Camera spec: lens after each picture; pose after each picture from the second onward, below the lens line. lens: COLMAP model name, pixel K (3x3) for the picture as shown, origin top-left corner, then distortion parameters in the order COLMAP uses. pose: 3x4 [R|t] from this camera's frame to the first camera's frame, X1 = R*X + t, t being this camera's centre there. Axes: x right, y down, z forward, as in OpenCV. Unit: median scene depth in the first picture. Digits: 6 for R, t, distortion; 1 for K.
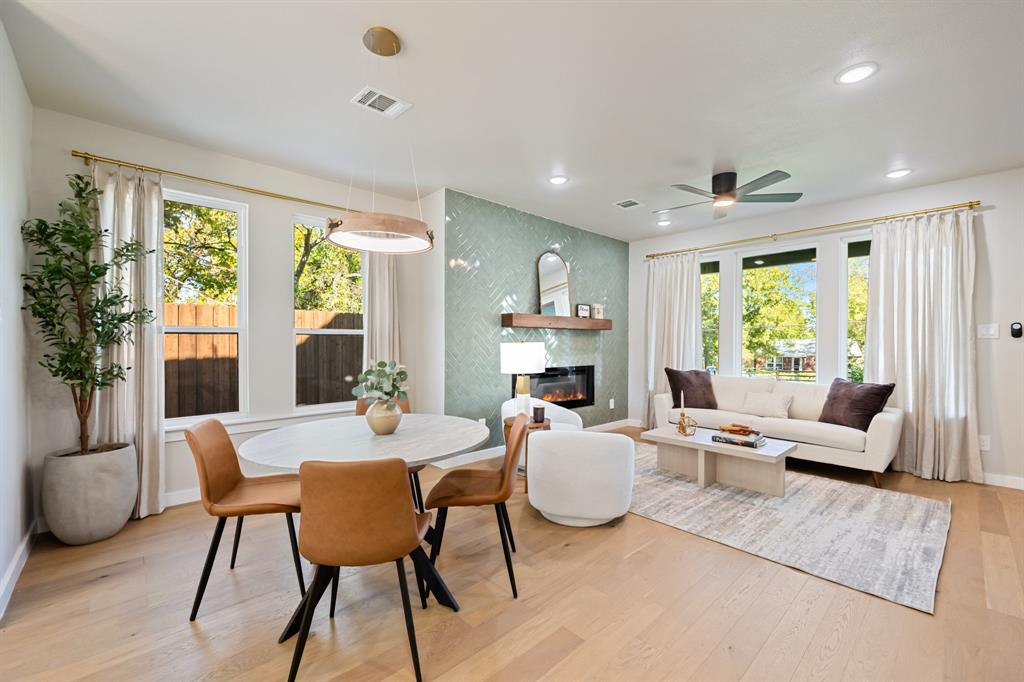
lens RADIAL K [[409.9, 0, 521.5], [0, 409.9, 346.5], [0, 0, 1]] dist [-0.009305, 0.001431]
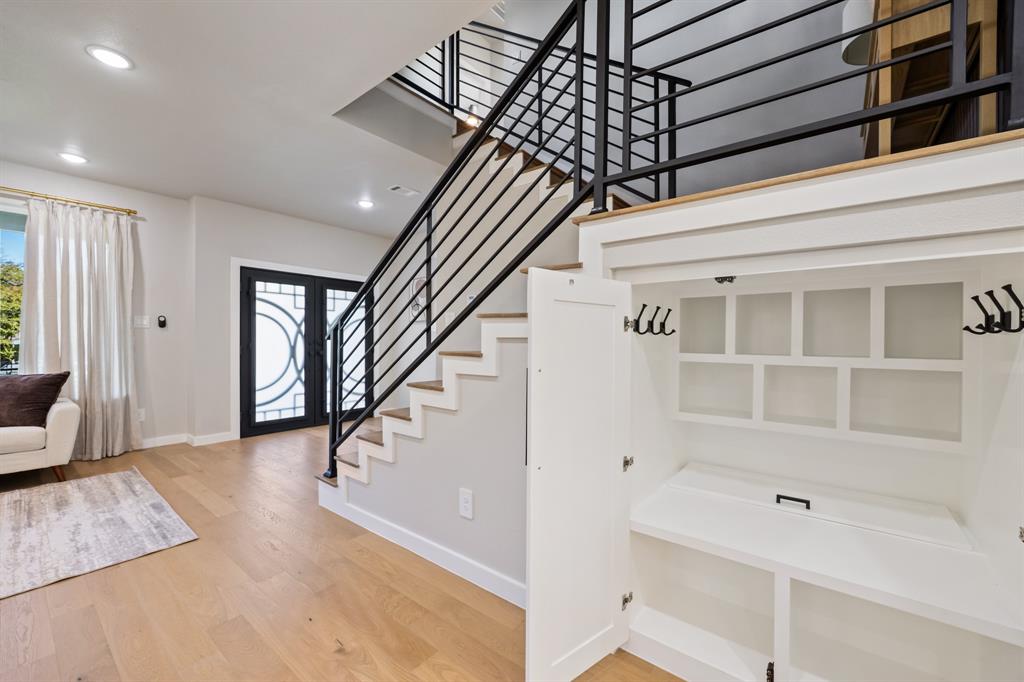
lens RADIAL K [[409.9, 0, 508.8], [0, 409.9, 343.9], [0, 0, 1]] dist [-0.009305, 0.001431]
pose [[-0.147567, -0.009662, 0.989005, -0.210077], [0.006036, 0.999925, 0.010669, 0.021810], [-0.989034, 0.007544, -0.147498, 0.110690]]
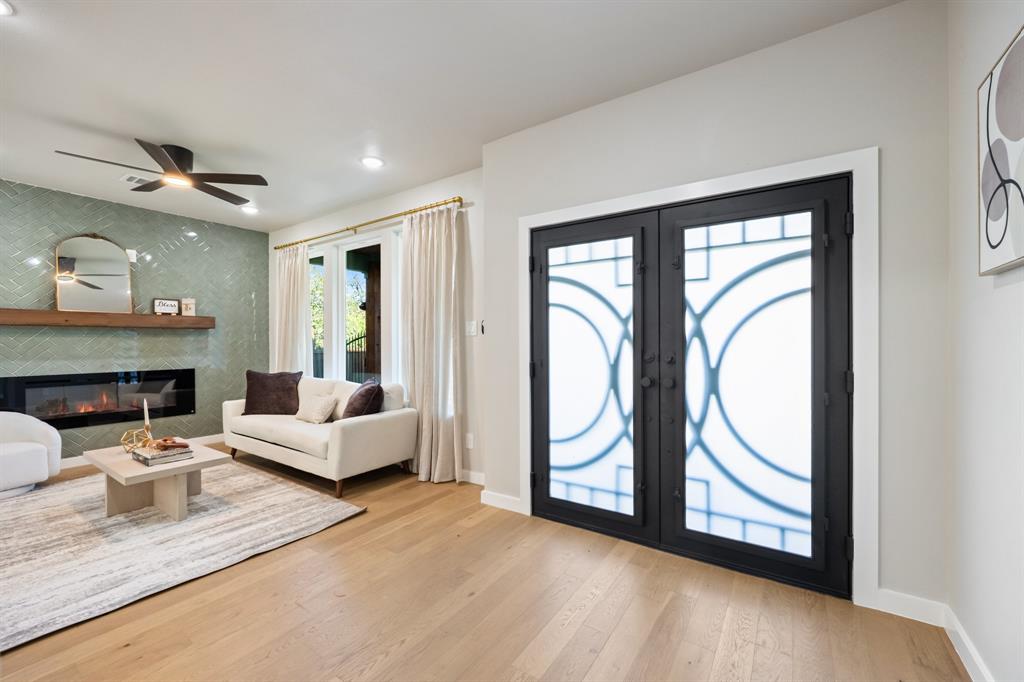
lens RADIAL K [[409.9, 0, 514.2], [0, 409.9, 344.1], [0, 0, 1]] dist [-0.009305, 0.001431]
pose [[0.973862, -0.009519, 0.226942, 1.070855], [0.010287, 0.999945, -0.002202, 0.003275], [-0.226908, 0.004479, 0.973906, -0.000185]]
